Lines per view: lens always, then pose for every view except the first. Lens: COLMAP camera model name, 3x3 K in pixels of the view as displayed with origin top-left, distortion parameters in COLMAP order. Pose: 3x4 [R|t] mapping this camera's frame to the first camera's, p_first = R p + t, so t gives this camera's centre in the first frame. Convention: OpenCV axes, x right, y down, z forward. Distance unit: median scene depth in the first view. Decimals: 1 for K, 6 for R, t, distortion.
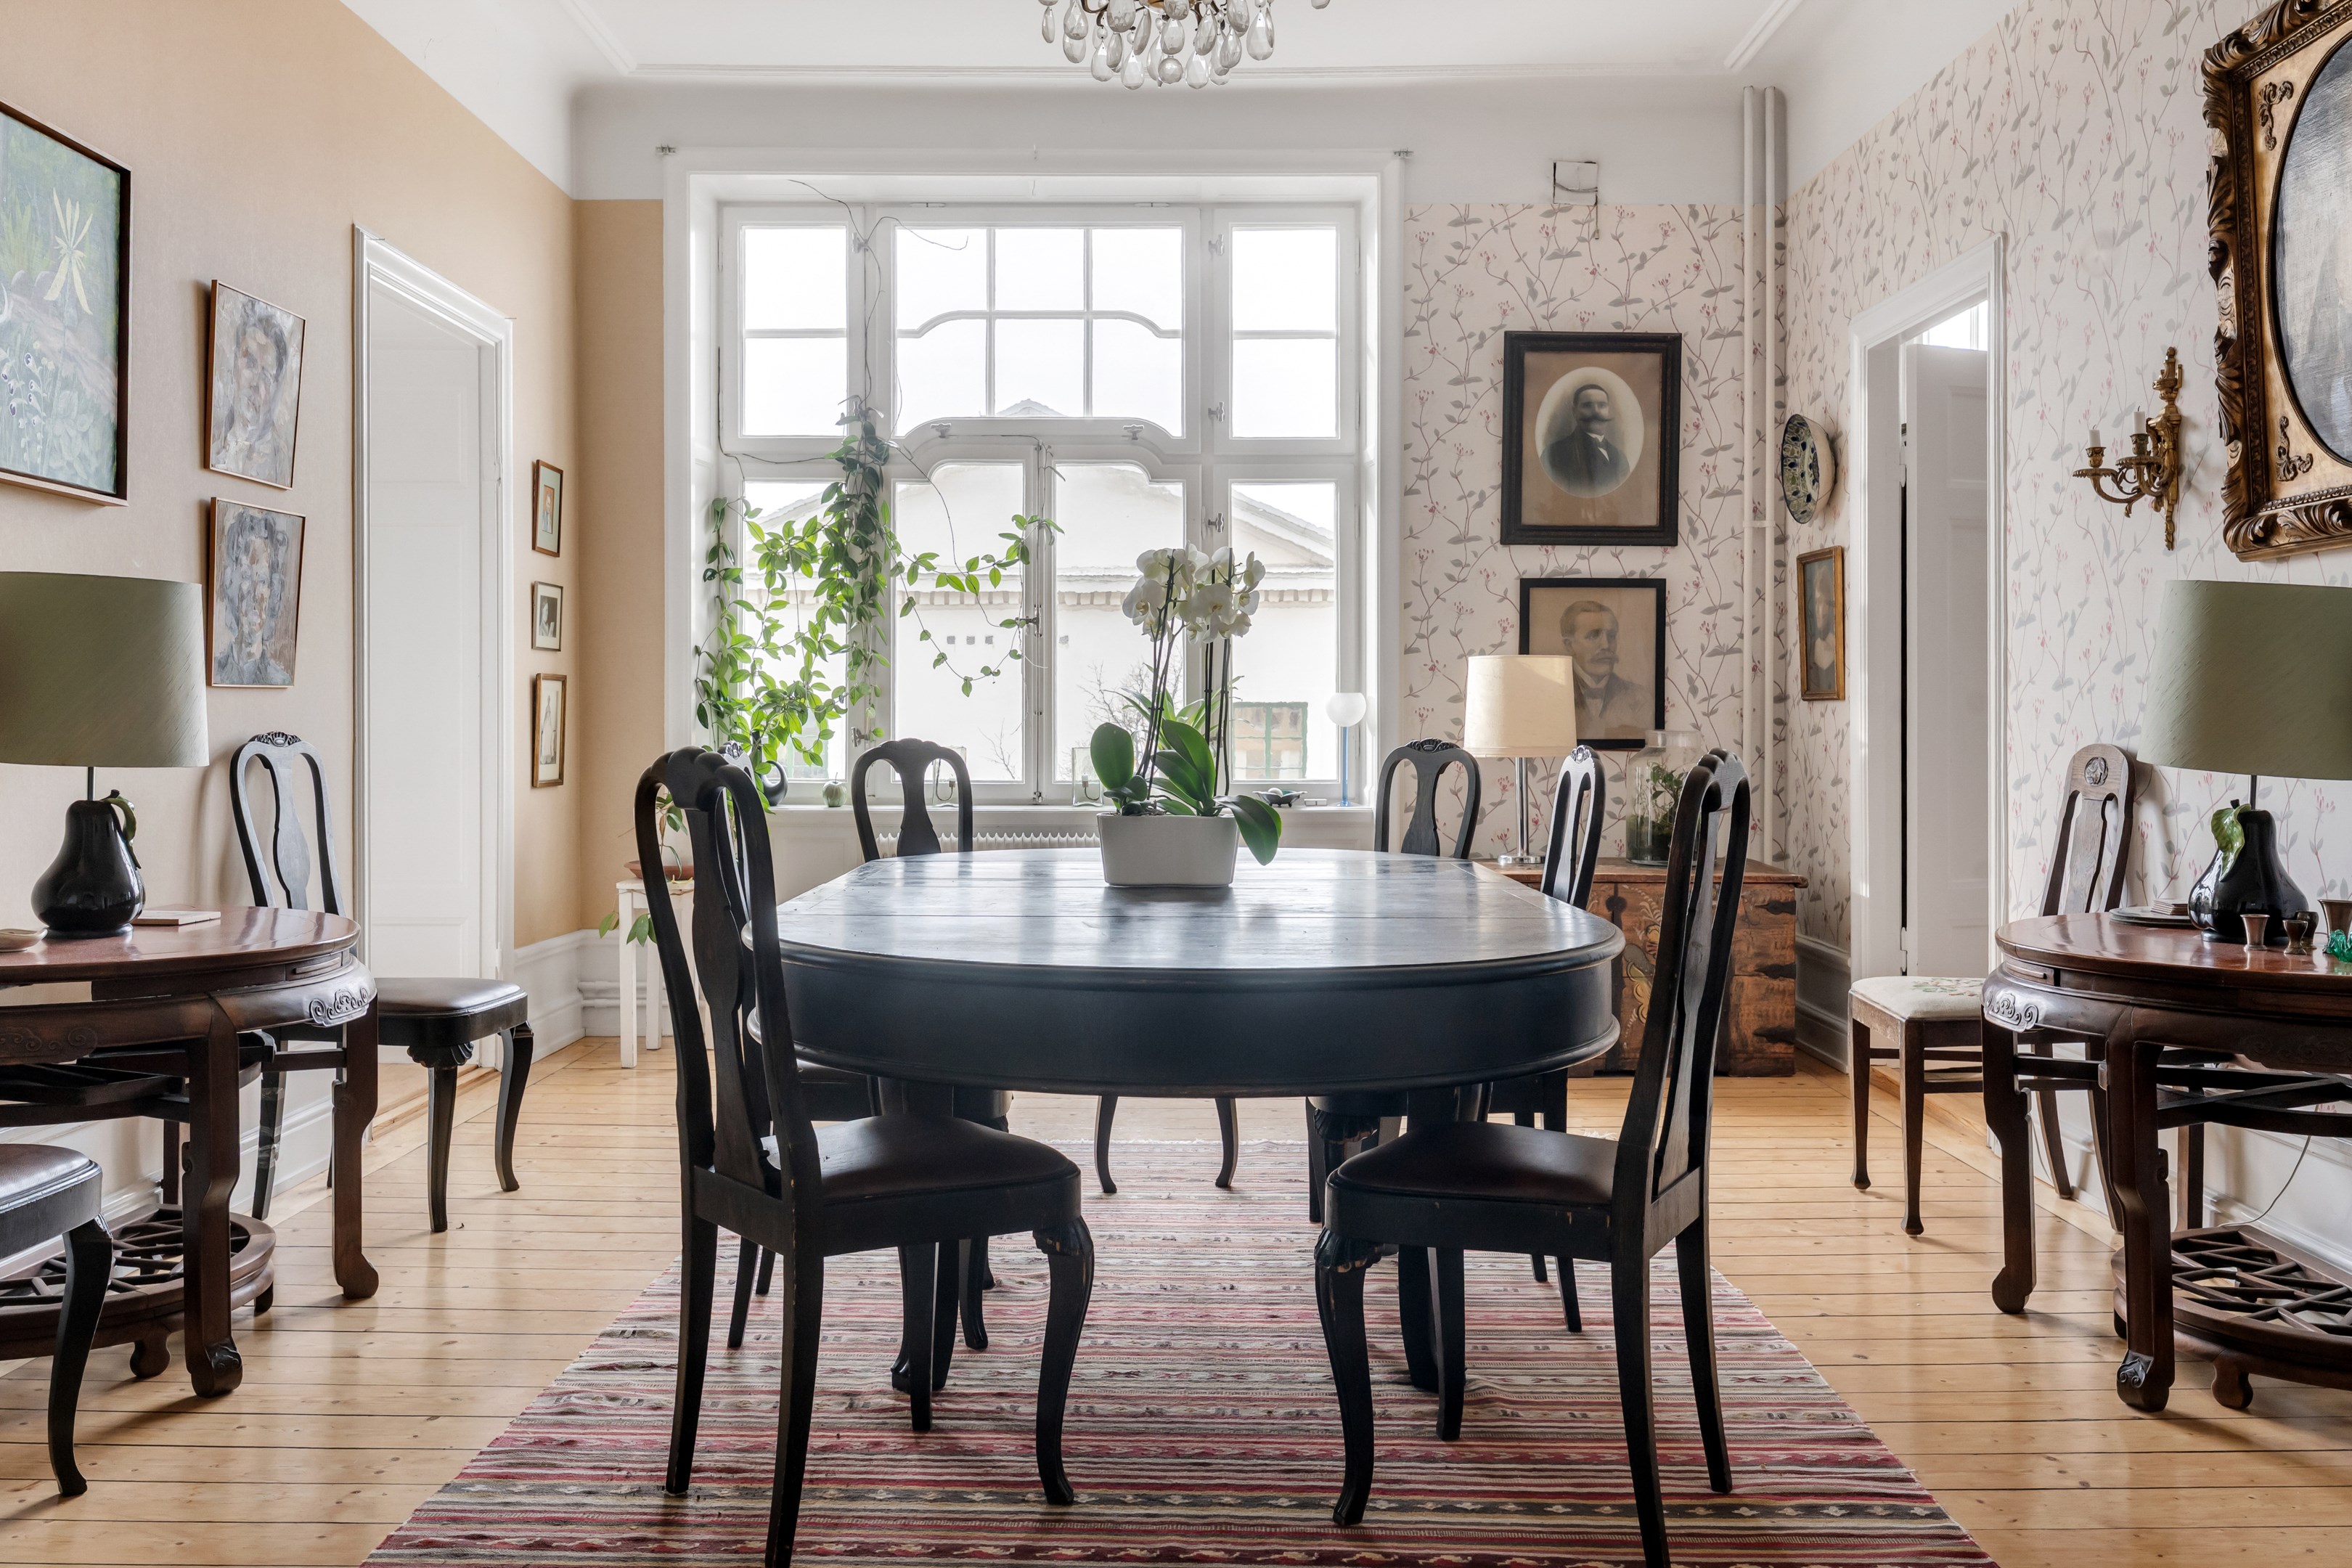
lens RADIAL K [[1928.9, 0, 1174.1], [0, 1928.9, 730.1], [0, 0, 1]] dist [0.007390, 0.001241]
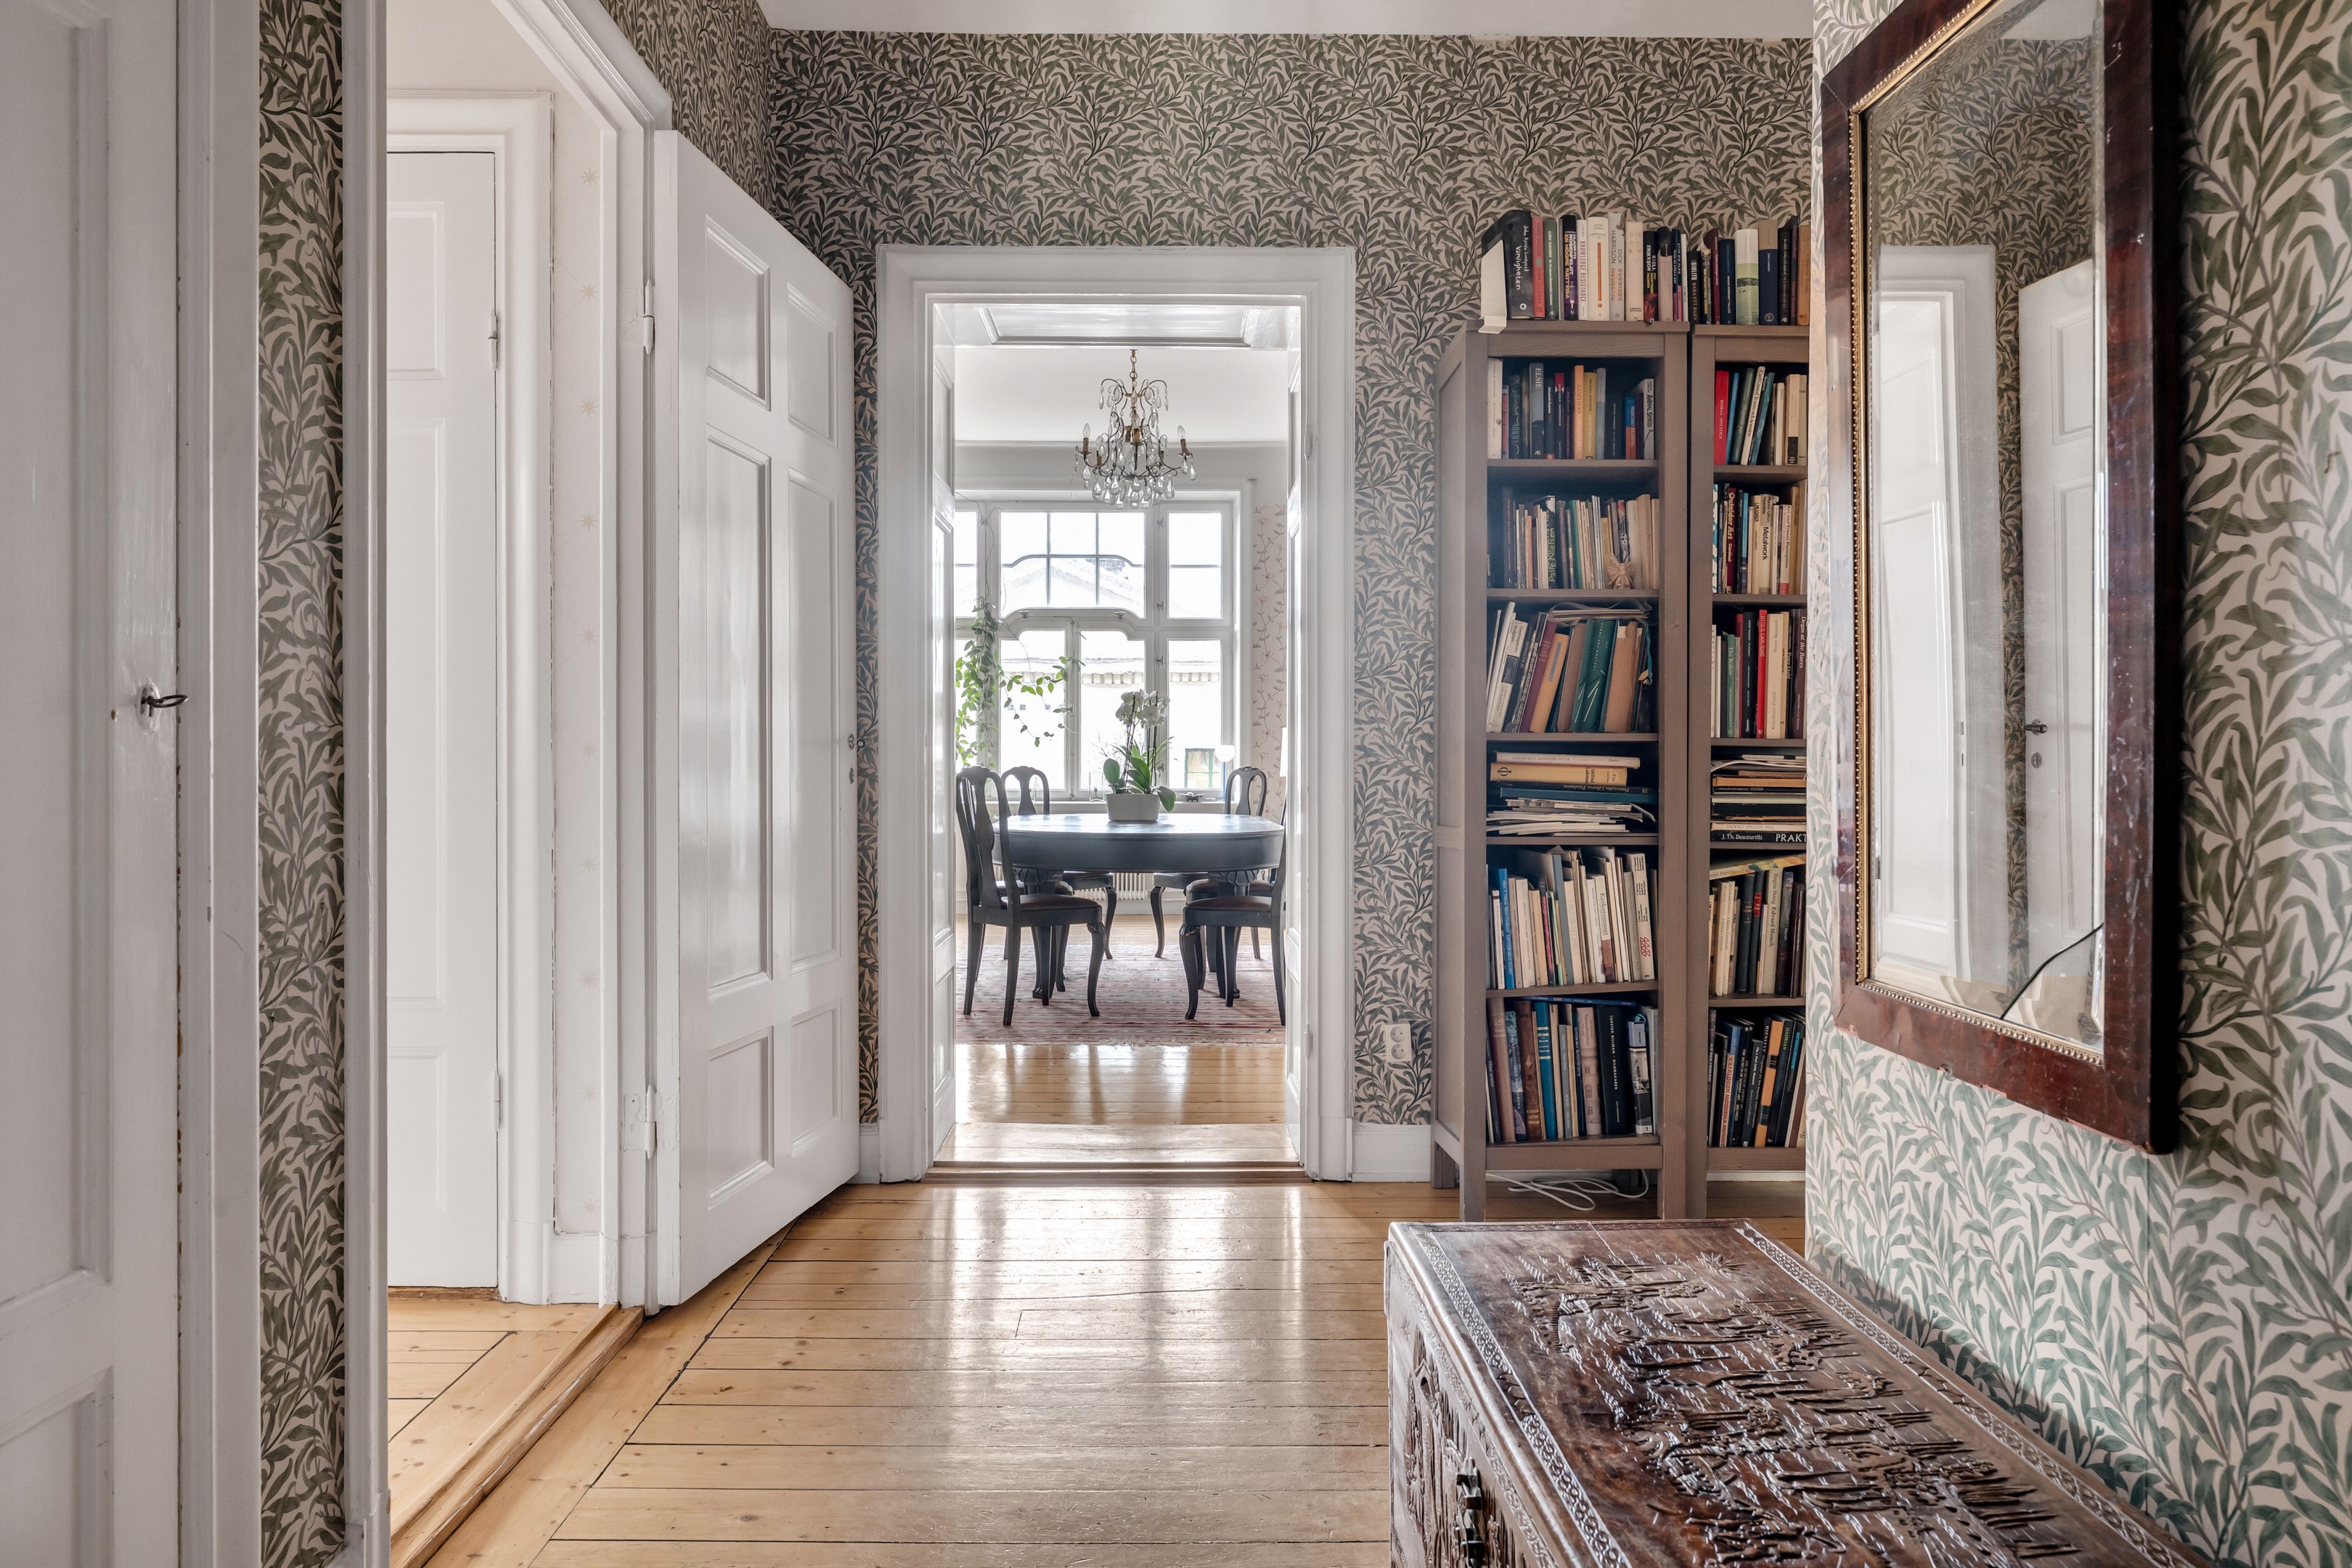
lens RADIAL K [[1301.6, 0, 1174.1], [0, 1301.6, 762.3], [0, 0, 1]] dist [0.001731, 0.000260]
pose [[0.999801, -0.001185, 0.019938, 0.008126], [0.001246, 0.999994, -0.003087, 0.002940], [-0.019934, 0.003111, 0.999796, -0.356173]]
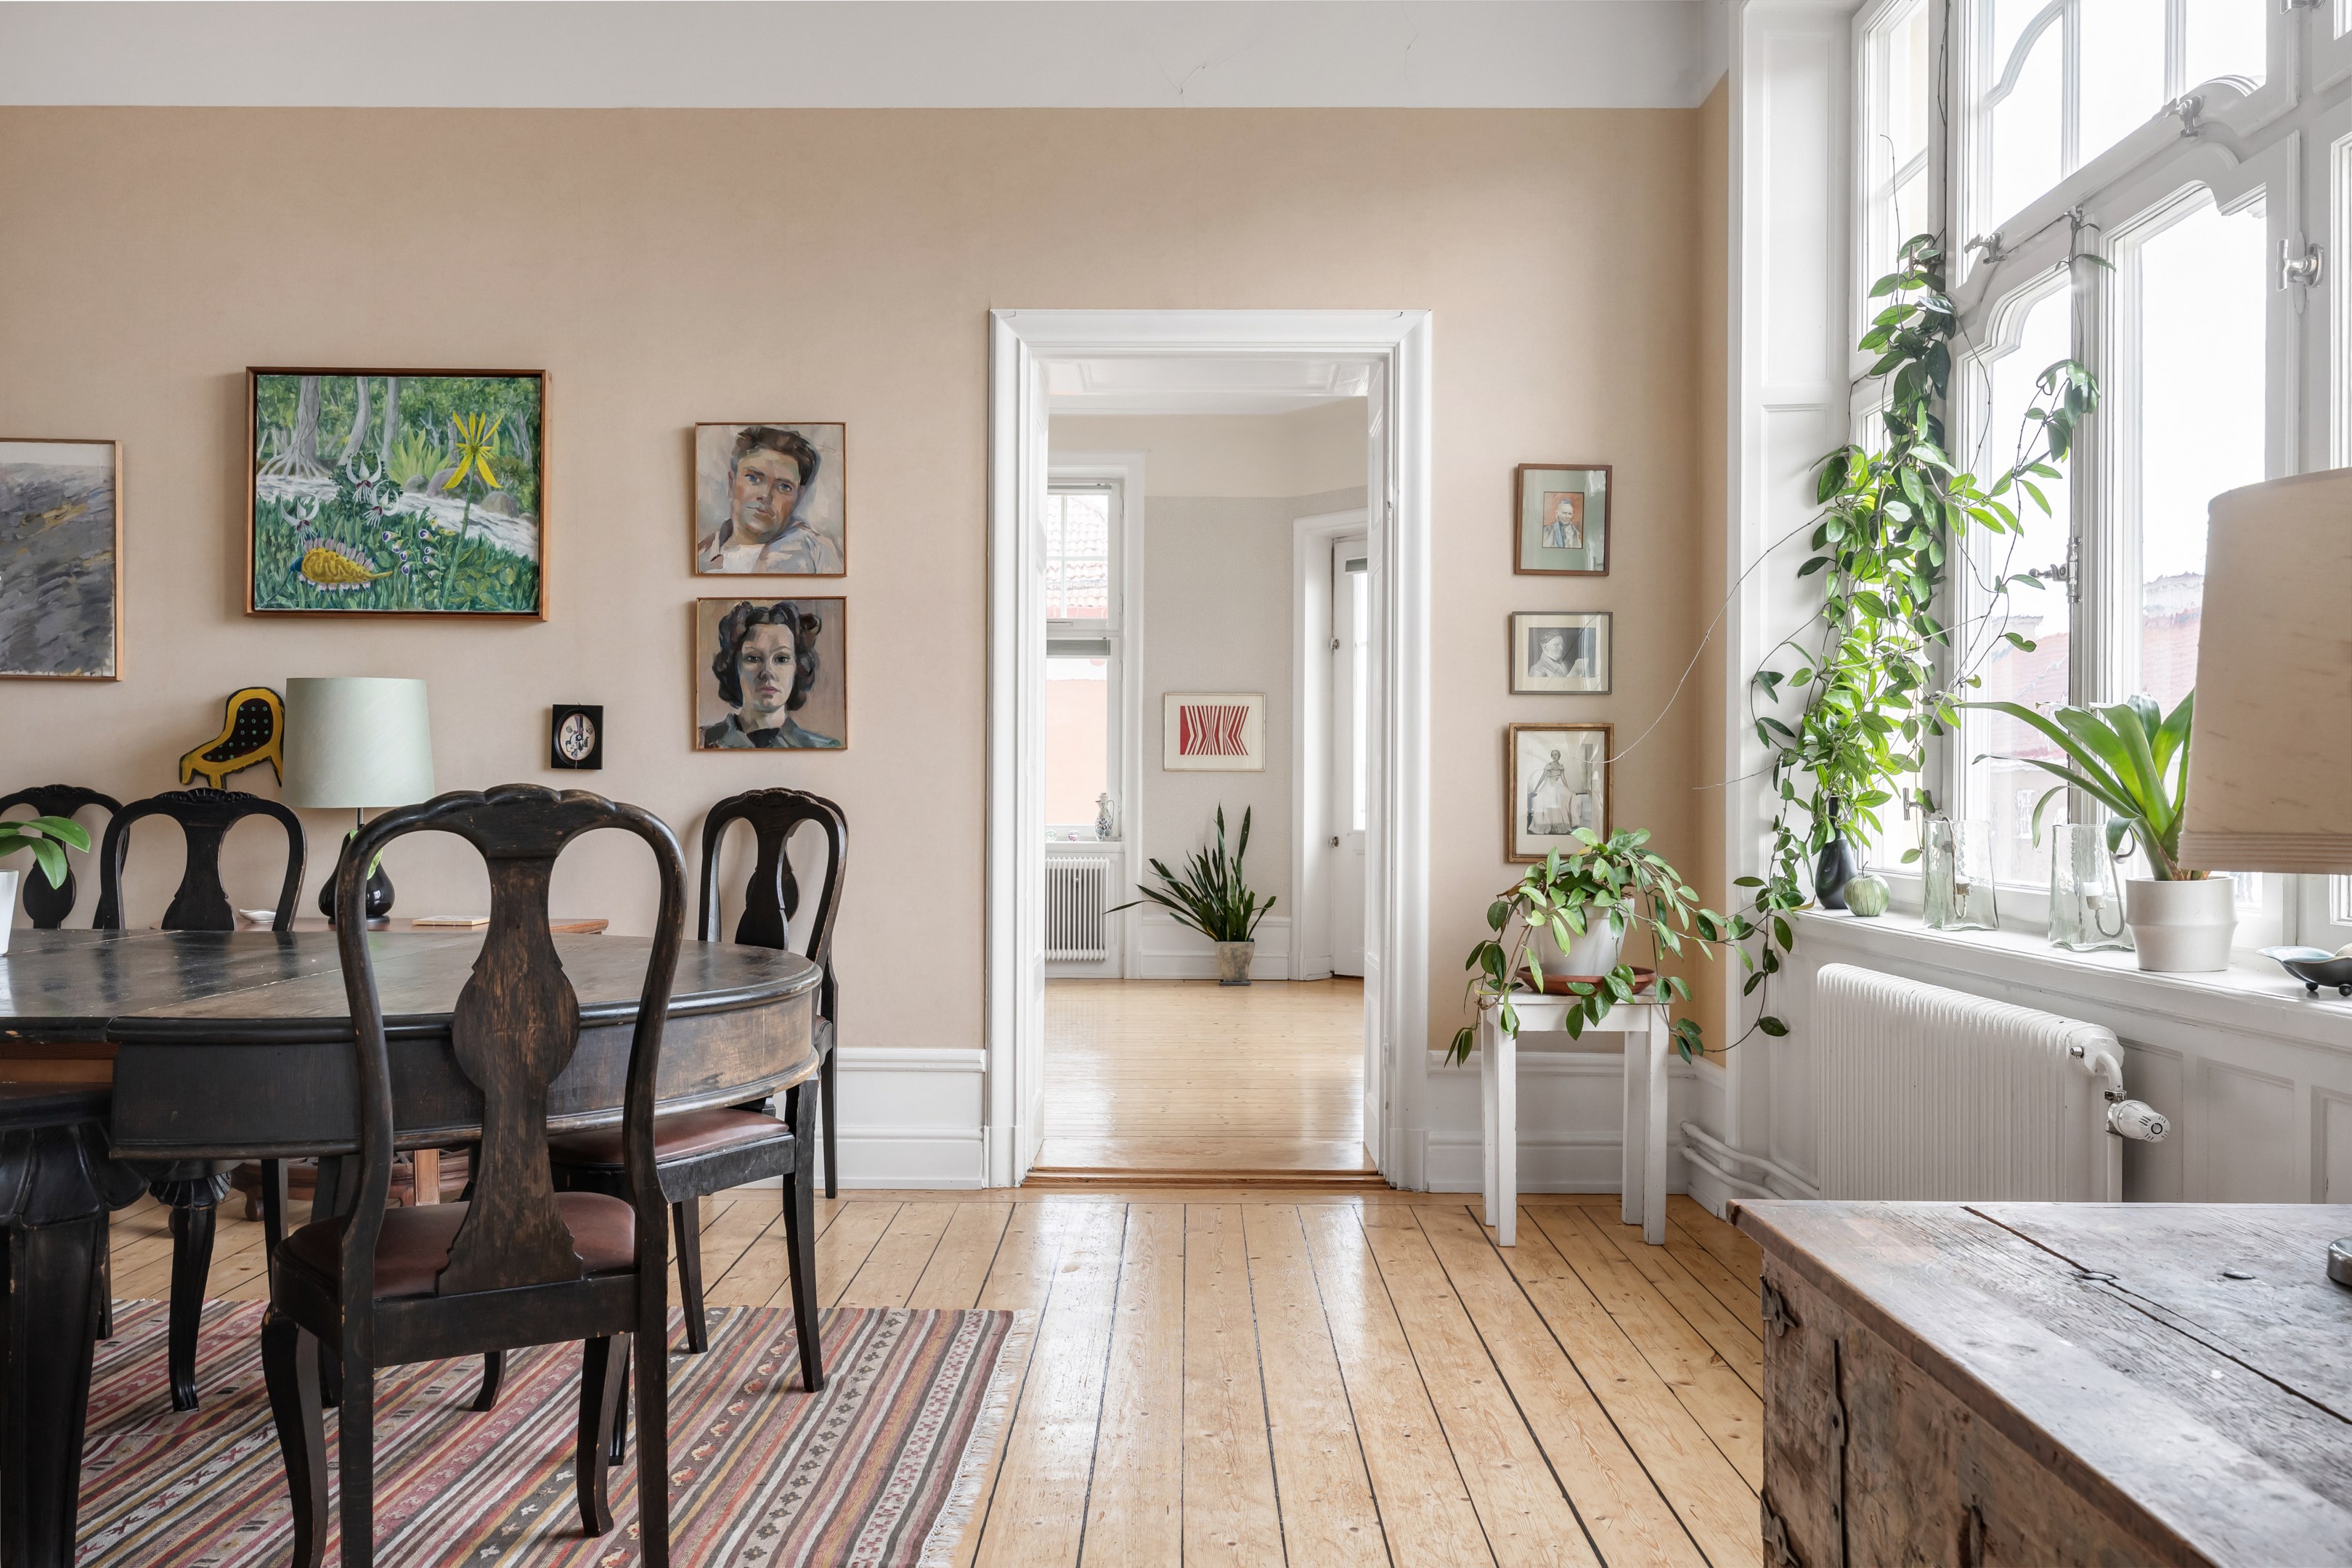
lens RADIAL K [[1787.4, 0, 1174.1], [0, 1787.4, 794.1], [0, 0, 1]] dist [0.001024, 0.001808]
pose [[-0.001141, -0.004012, -0.999991, 0.393501], [-0.012548, 0.999913, -0.003997, 0.005511], [0.999921, 0.012543, -0.001191, 0.768951]]
